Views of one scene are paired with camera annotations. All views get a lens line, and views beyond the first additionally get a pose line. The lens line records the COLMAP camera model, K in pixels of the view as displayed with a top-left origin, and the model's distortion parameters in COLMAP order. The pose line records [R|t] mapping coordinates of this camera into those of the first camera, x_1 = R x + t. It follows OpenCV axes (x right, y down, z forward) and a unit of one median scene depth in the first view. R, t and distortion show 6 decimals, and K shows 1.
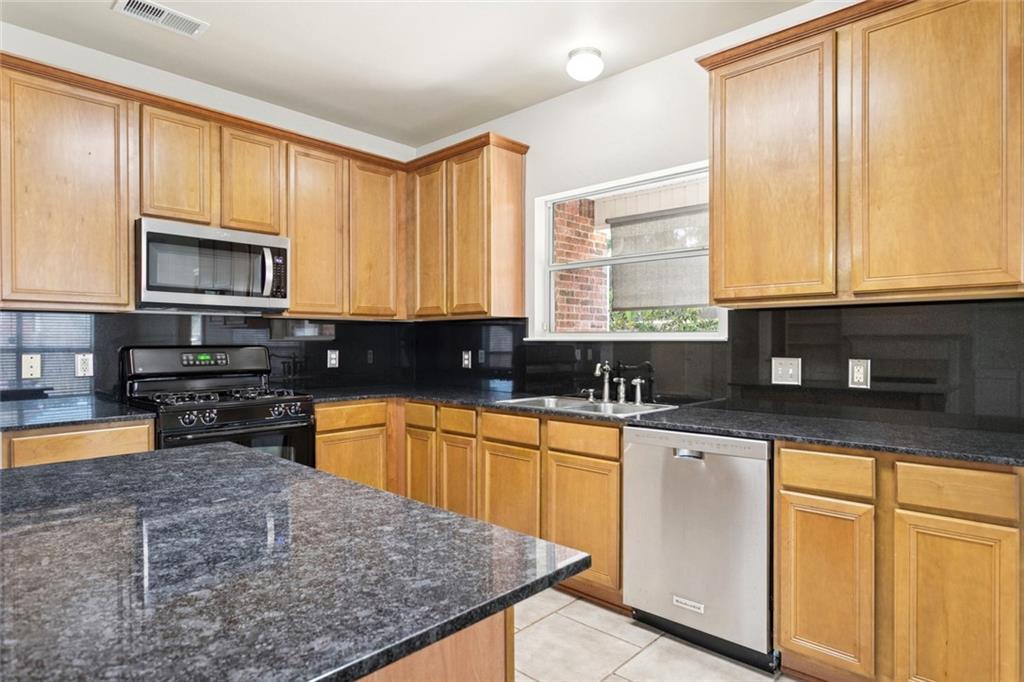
lens RADIAL K [[575.5, 0, 507.7], [0, 575.5, 344.6], [0, 0, 1]] dist [-0.001062, 0.000717]
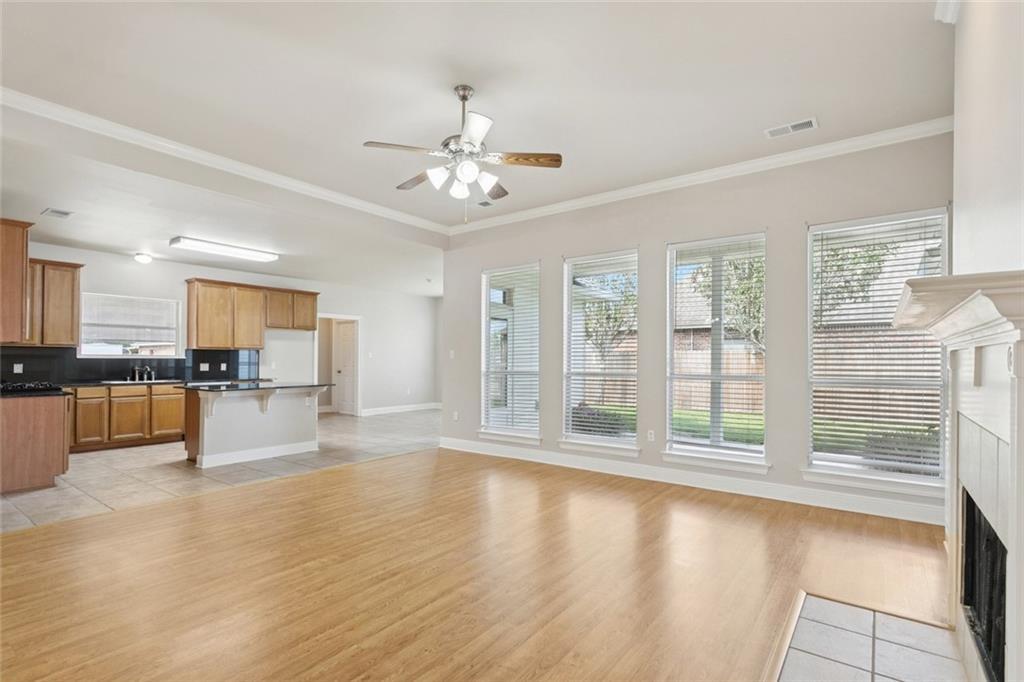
lens RADIAL K [[490.2, 0, 513.0], [0, 490.2, 354.3], [0, 0, 1]] dist [0.003912, 0.000311]
pose [[-0.123048, 0.011229, 0.992337, -2.385449], [0.003525, 0.999935, -0.010877, 0.005464], [-0.992394, 0.002159, -0.123080, -0.457747]]
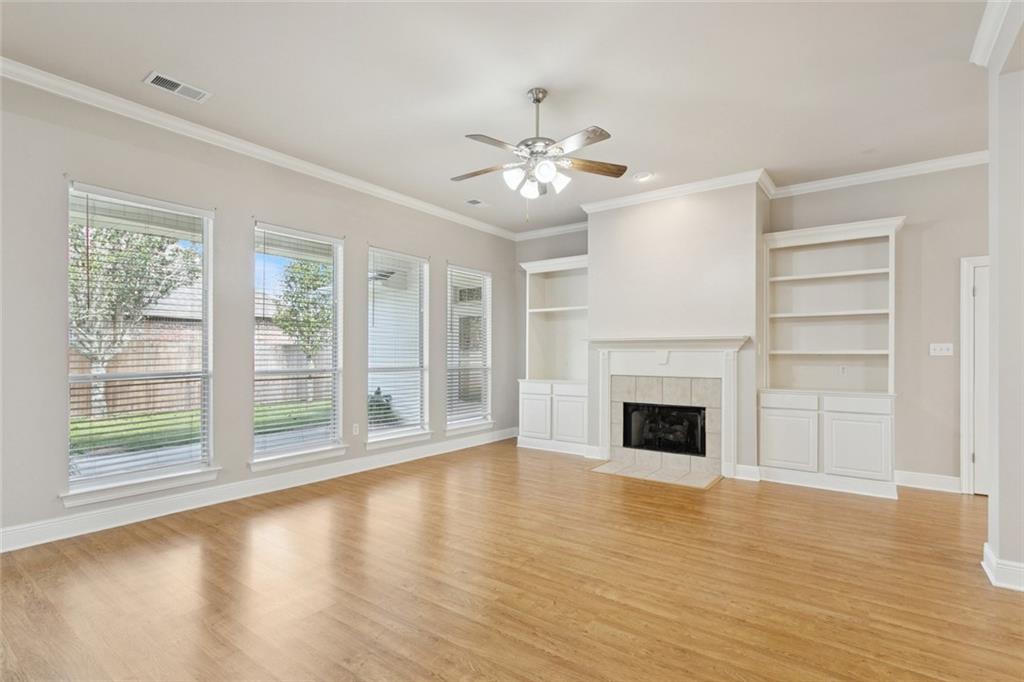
lens RADIAL K [[486.6, 0, 506.7], [0, 486.6, 353.5], [0, 0, 1]] dist [0.001923, 0.000623]
pose [[-0.992399, -0.002191, -0.123042, -1.096575], [-0.002700, 0.999988, 0.003974, -0.005747], [0.123032, 0.004276, -0.992394, 0.609183]]
